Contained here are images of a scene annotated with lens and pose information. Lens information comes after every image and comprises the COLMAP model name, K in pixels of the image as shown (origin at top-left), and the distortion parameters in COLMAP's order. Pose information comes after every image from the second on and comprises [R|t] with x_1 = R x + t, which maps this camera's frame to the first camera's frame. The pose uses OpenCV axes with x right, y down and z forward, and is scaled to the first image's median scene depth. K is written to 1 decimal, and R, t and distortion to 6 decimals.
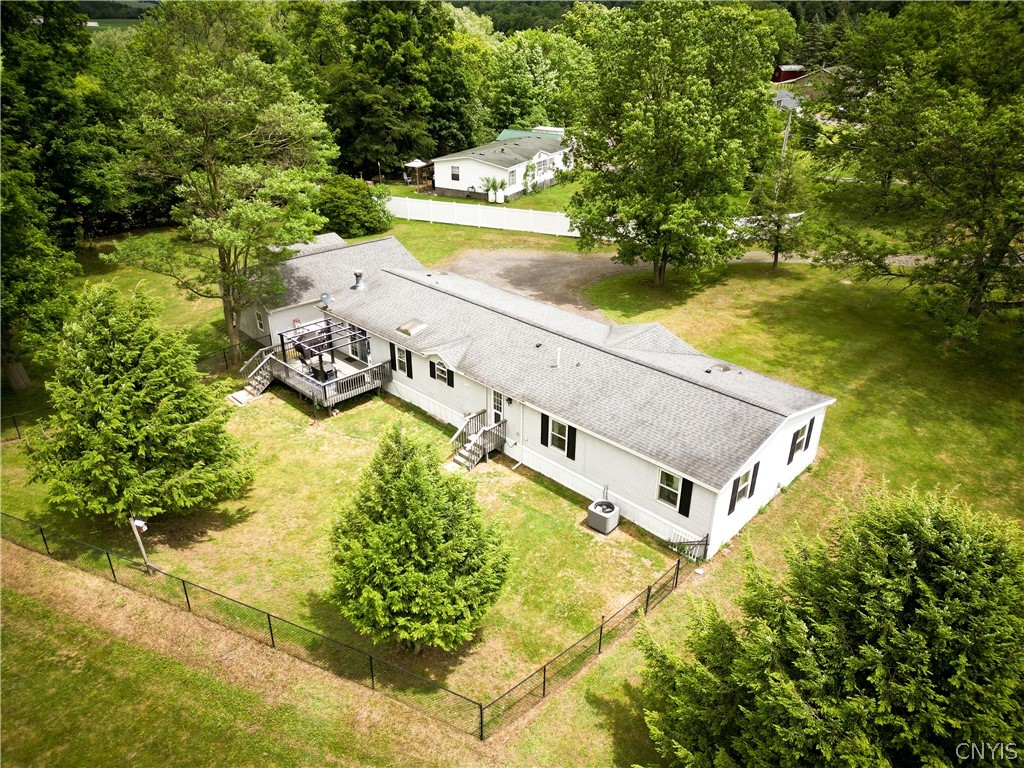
lens RADIAL K [[709.1, 0, 510.3], [0, 709.1, 380.6], [0, 0, 1]] dist [0.062229, -0.065397]
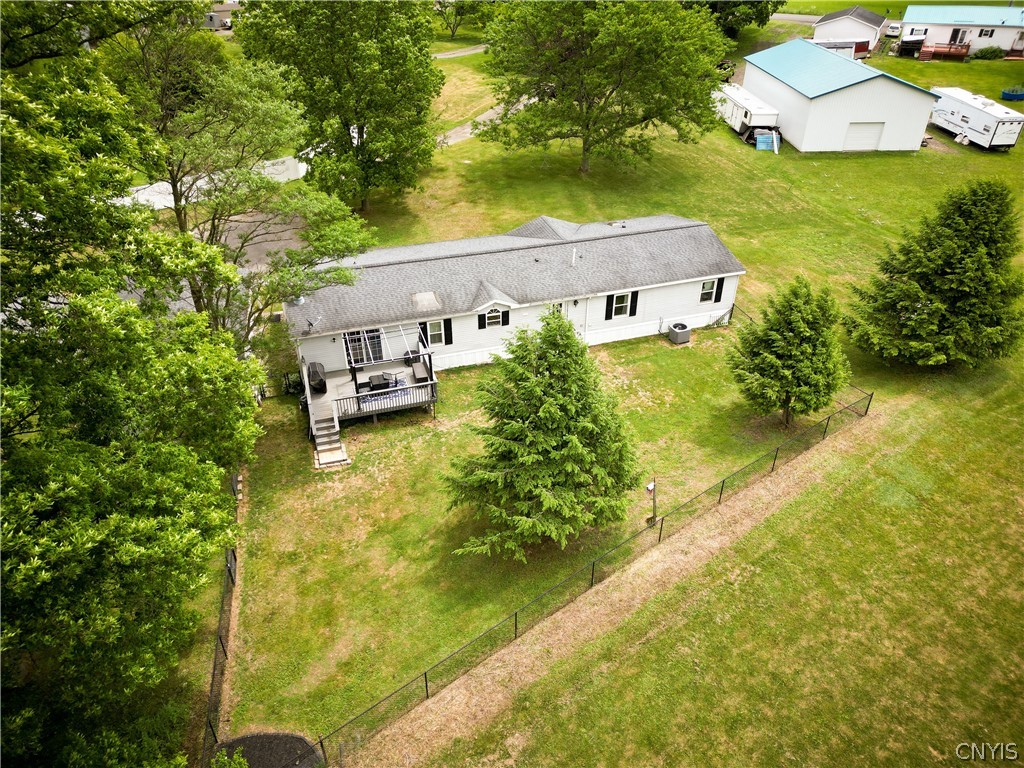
lens RADIAL K [[709.1, 0, 510.3], [0, 709.1, 380.6], [0, 0, 1]] dist [0.062229, -0.065397]
pose [[0.476485, -0.493525, 0.727595, -0.949219], [0.398106, 0.858991, 0.321941, -0.277066], [-0.783884, 0.136259, 0.605772, 0.328242]]
